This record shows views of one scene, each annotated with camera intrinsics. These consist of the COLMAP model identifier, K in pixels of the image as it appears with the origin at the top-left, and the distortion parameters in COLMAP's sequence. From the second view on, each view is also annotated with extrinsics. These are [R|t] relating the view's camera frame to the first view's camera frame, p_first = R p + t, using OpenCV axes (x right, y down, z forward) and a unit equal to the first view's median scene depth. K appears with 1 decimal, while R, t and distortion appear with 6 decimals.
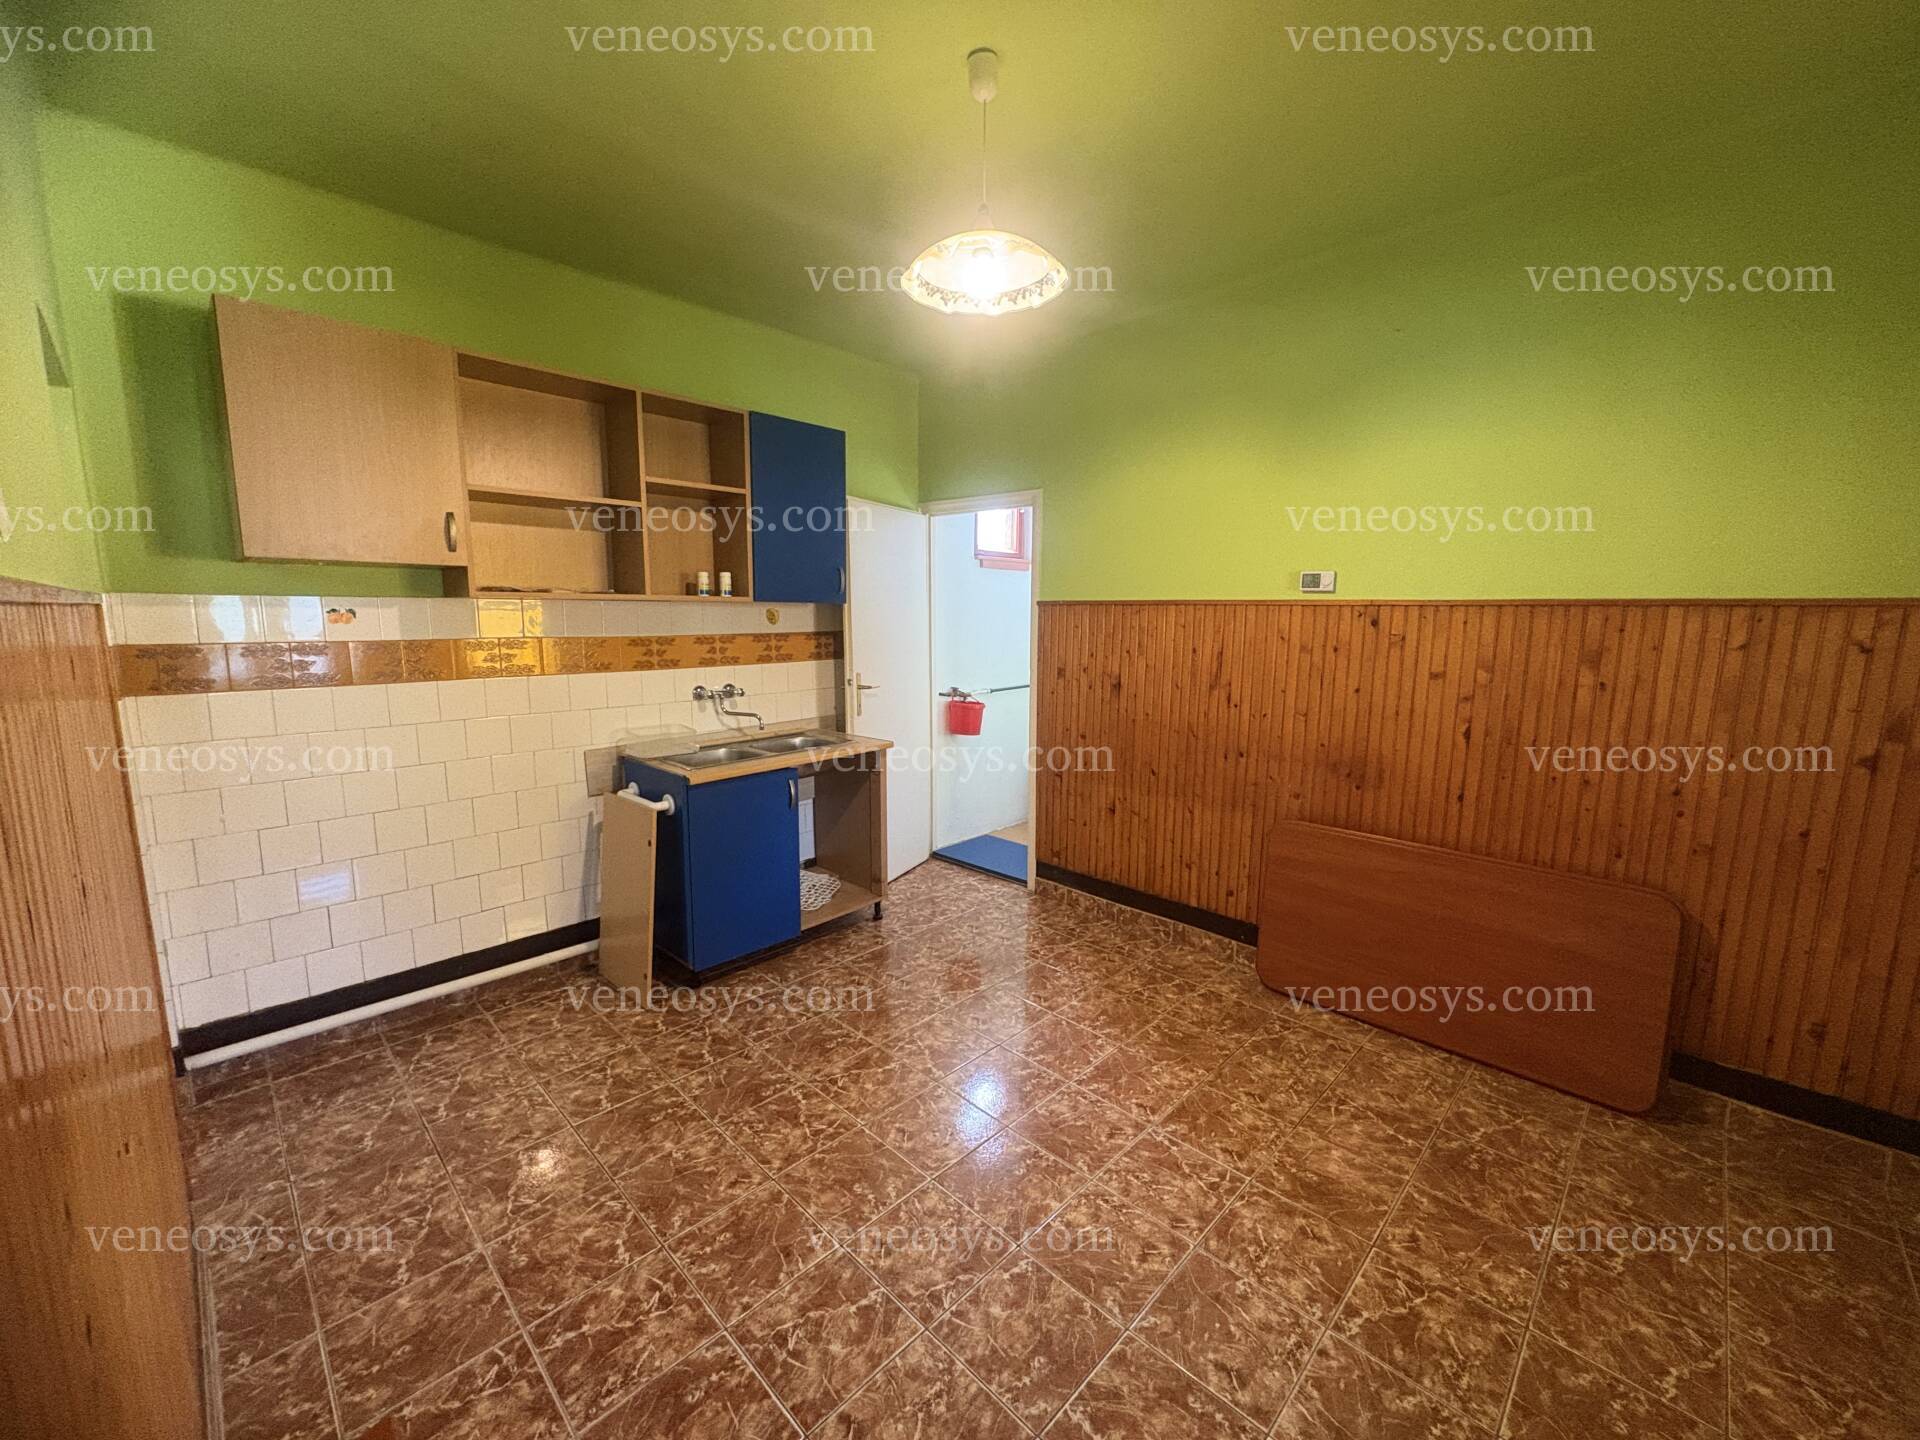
lens RADIAL K [[770.9, 0, 956.8], [0, 770.9, 718.8], [0, 0, 1]] dist [-0.002152, -0.000487]
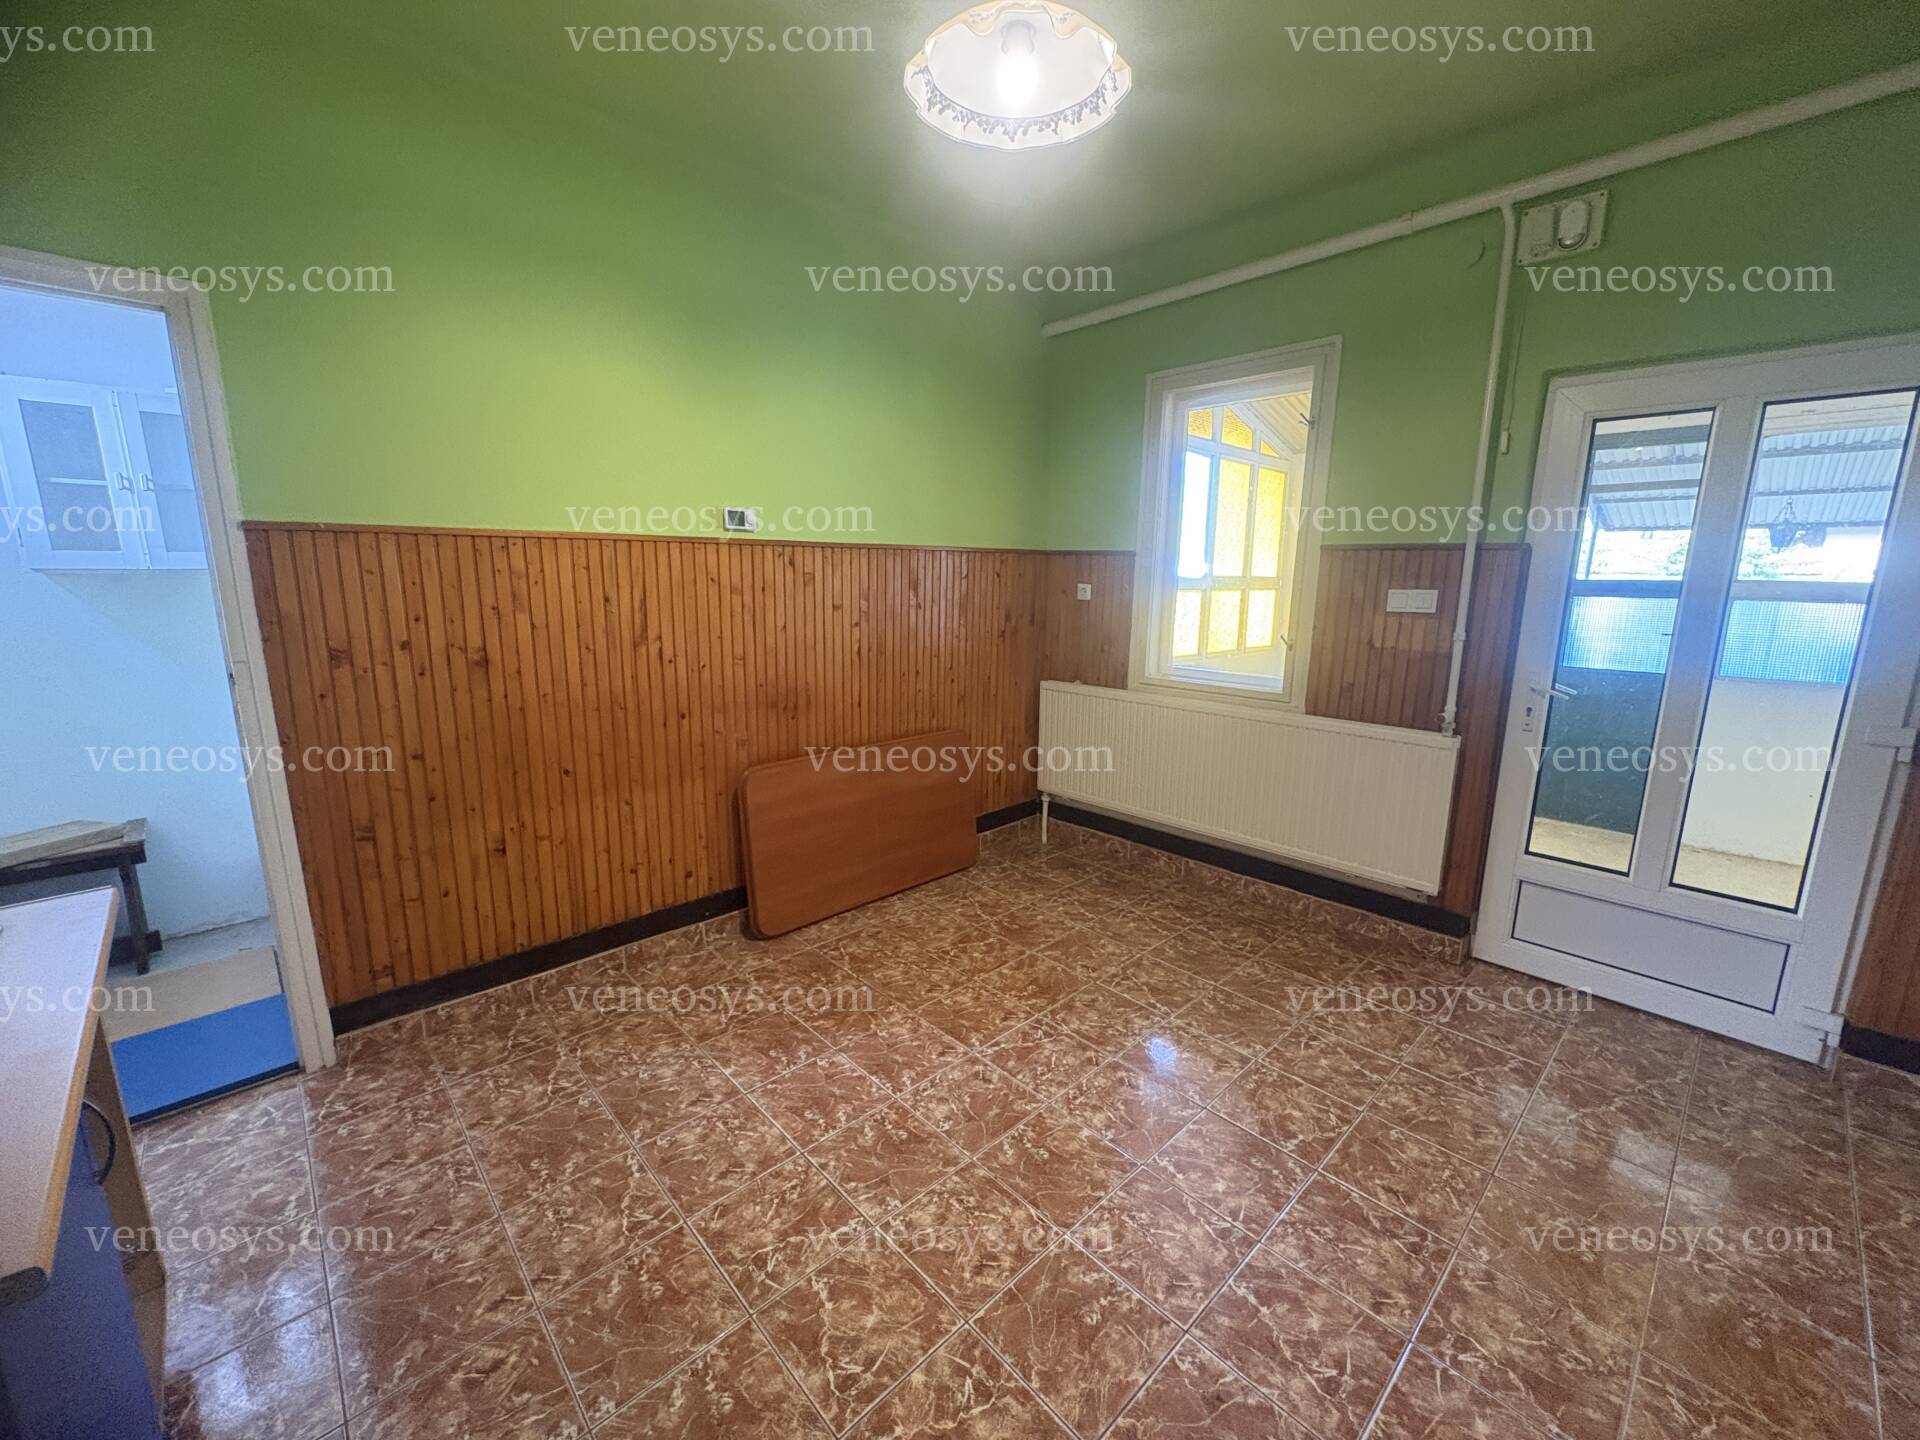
lens RADIAL K [[770.9, 0, 956.7], [0, 770.9, 721.8], [0, 0, 1]] dist [-0.002152, -0.000487]
pose [[0.028668, -0.199074, 0.979565, -0.571656], [0.133916, 0.971898, 0.193597, -0.089577], [-0.990578, 0.125630, 0.054521, 0.774606]]
